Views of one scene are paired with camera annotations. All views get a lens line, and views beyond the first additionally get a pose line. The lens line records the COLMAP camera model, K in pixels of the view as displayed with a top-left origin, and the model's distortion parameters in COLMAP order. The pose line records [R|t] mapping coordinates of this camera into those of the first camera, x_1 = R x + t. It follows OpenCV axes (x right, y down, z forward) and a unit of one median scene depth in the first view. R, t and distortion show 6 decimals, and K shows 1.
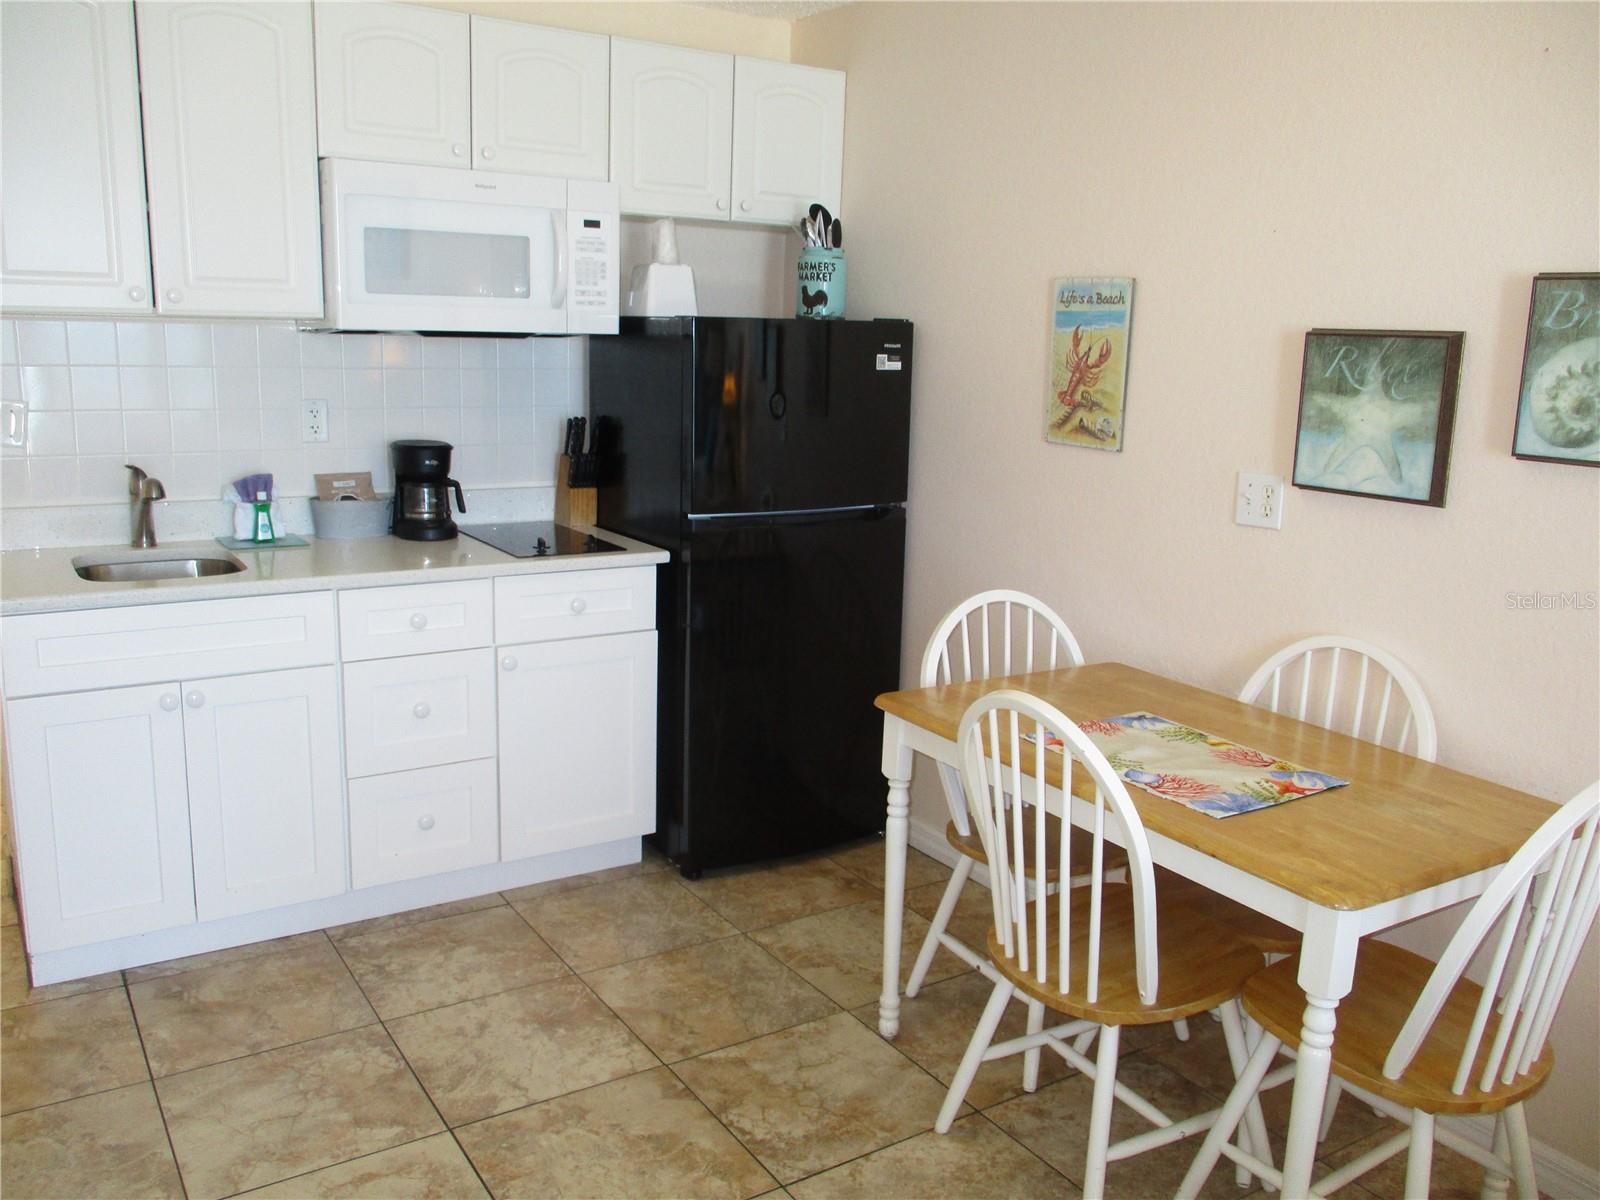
lens RADIAL K [[1350.9, 0, 795.6], [0, 1350.9, 600.8], [0, 0, 1]] dist [-0.009795, -0.007972]
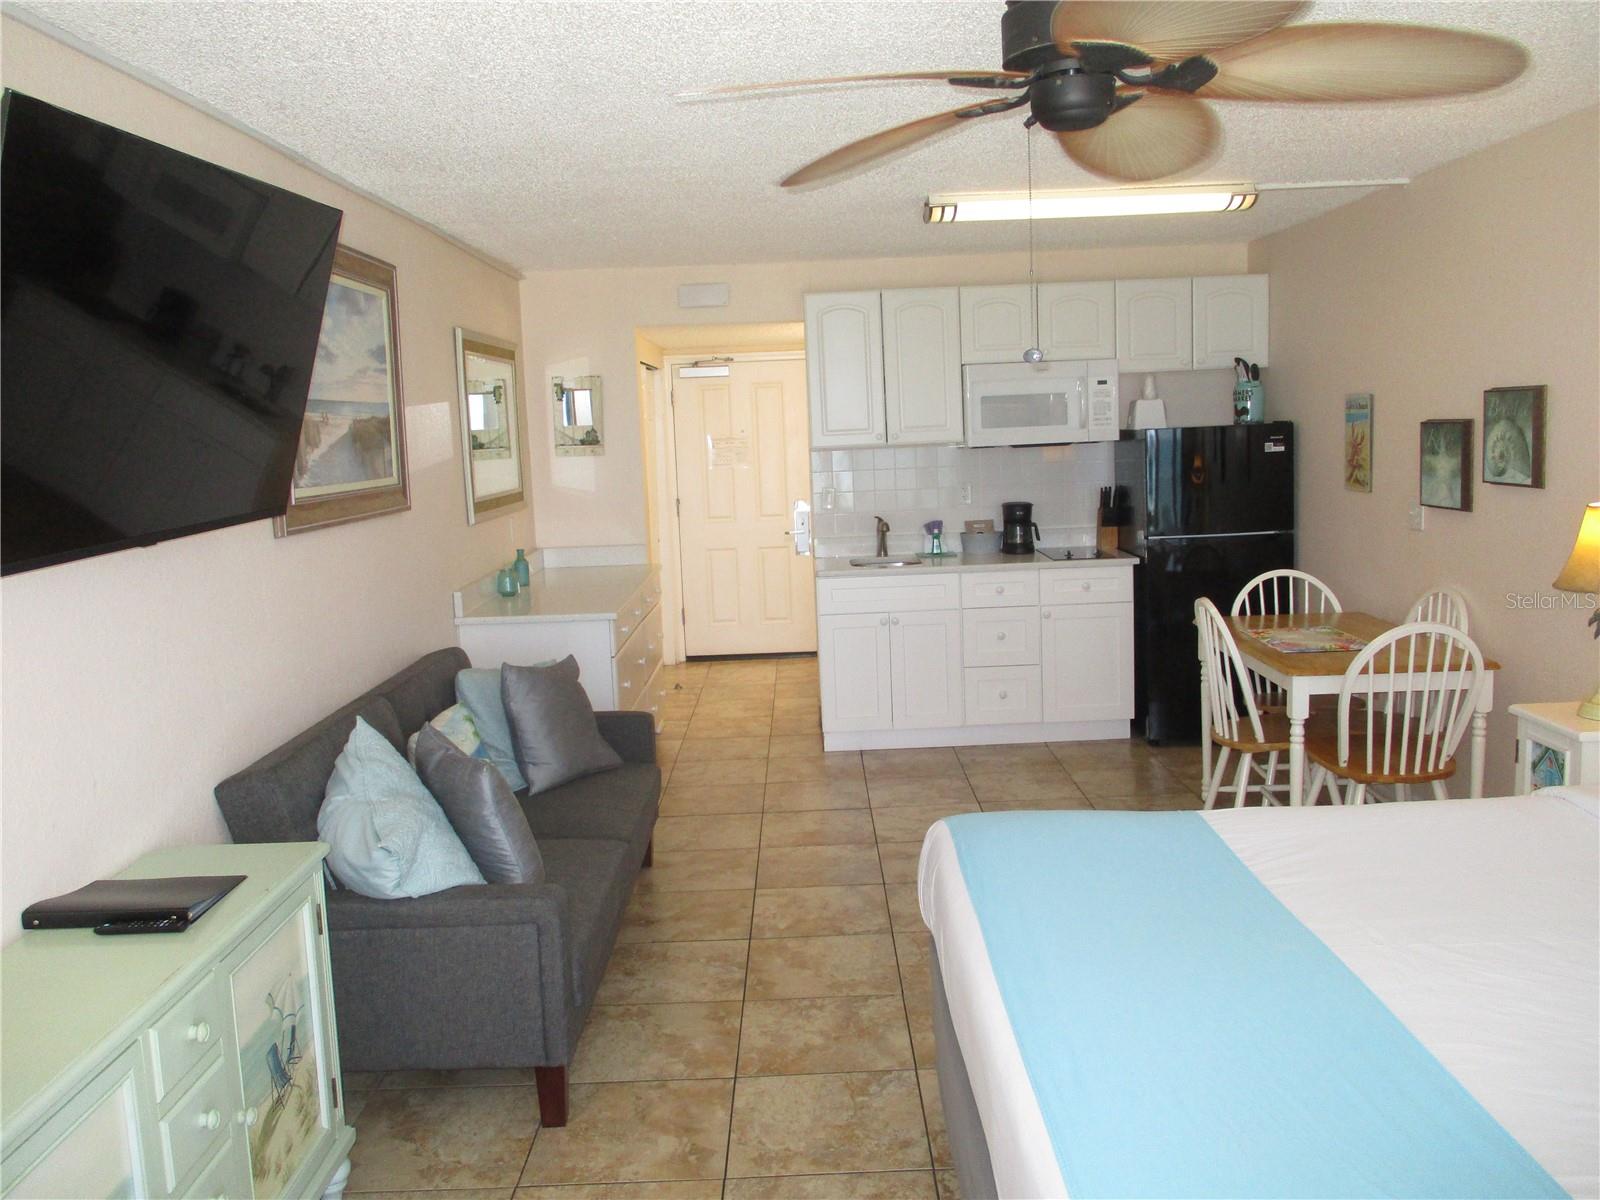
lens RADIAL K [[1350.9, 0, 799.7], [0, 1350.9, 599.8], [0, 0, 1]] dist [-0.009795, -0.007972]
pose [[0.839590, 0.005926, -0.543188, 0.537790], [-0.042964, 0.997532, -0.055526, 0.148013], [0.541518, 0.069957, 0.837773, -0.803005]]
